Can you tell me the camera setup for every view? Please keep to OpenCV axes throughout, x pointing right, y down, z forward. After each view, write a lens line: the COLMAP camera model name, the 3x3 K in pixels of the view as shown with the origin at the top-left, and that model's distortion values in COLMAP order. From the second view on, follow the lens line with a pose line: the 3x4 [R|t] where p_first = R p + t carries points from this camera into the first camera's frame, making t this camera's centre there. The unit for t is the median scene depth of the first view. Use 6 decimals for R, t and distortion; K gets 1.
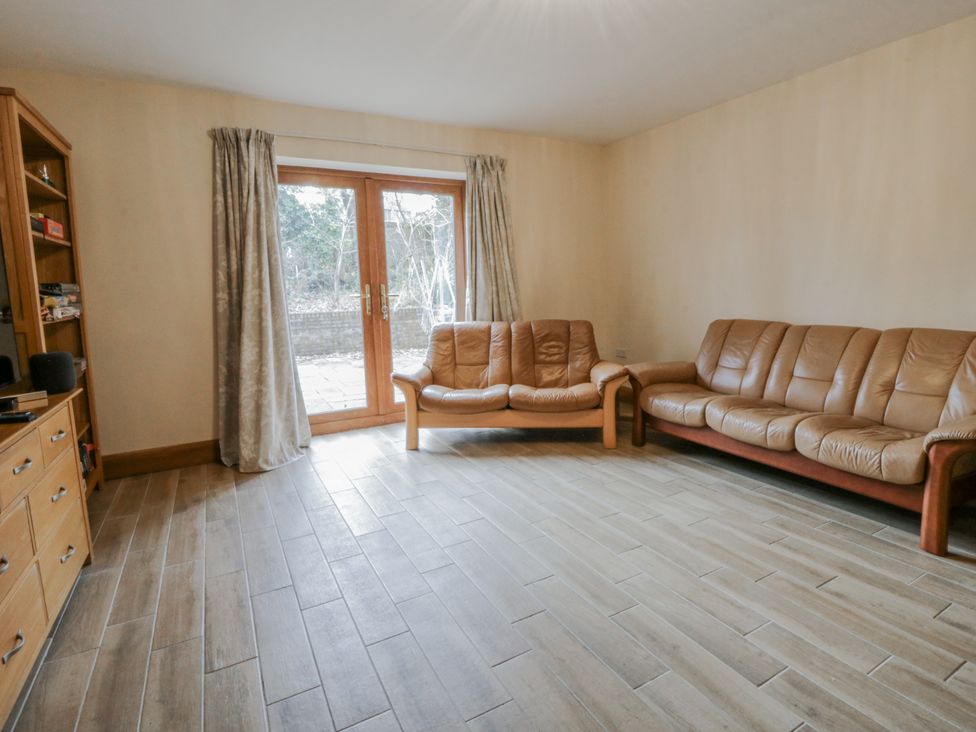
lens RADIAL K [[530.2, 0, 493.1], [0, 530.2, 359.2], [0, 0, 1]] dist [0.000532, -0.013599]
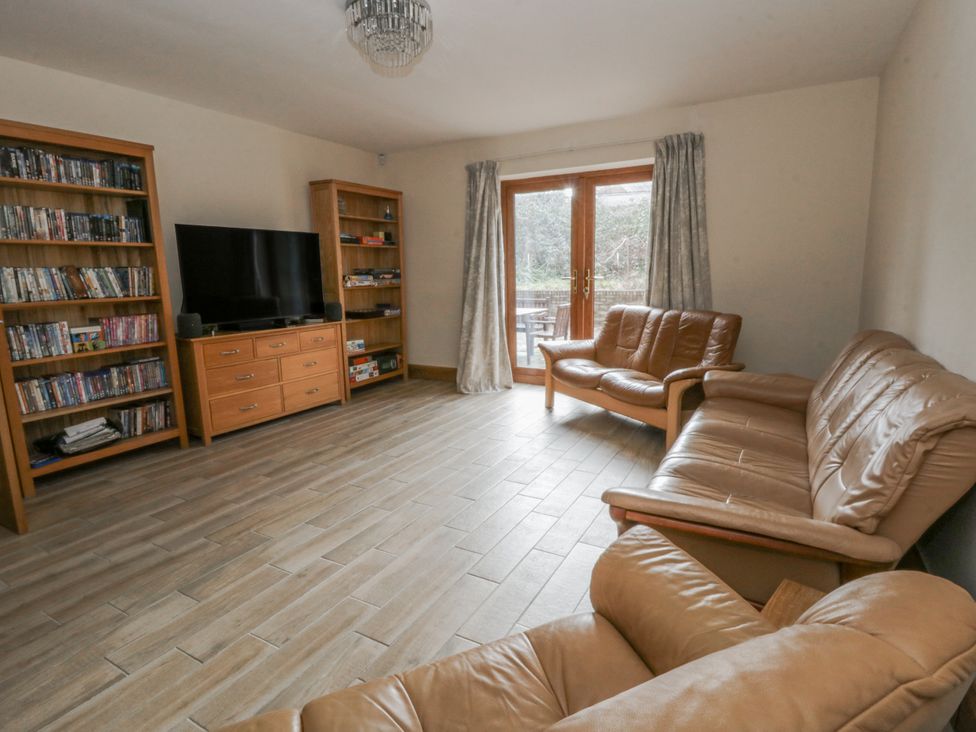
lens RADIAL K [[530.2, 0, 493.1], [0, 530.2, 359.2], [0, 0, 1]] dist [0.000532, -0.013599]
pose [[0.515112, 0.160193, -0.842020, 0.818501], [-0.116828, 0.986333, 0.116178, -0.065726], [0.849124, 0.038527, 0.526787, 0.261390]]
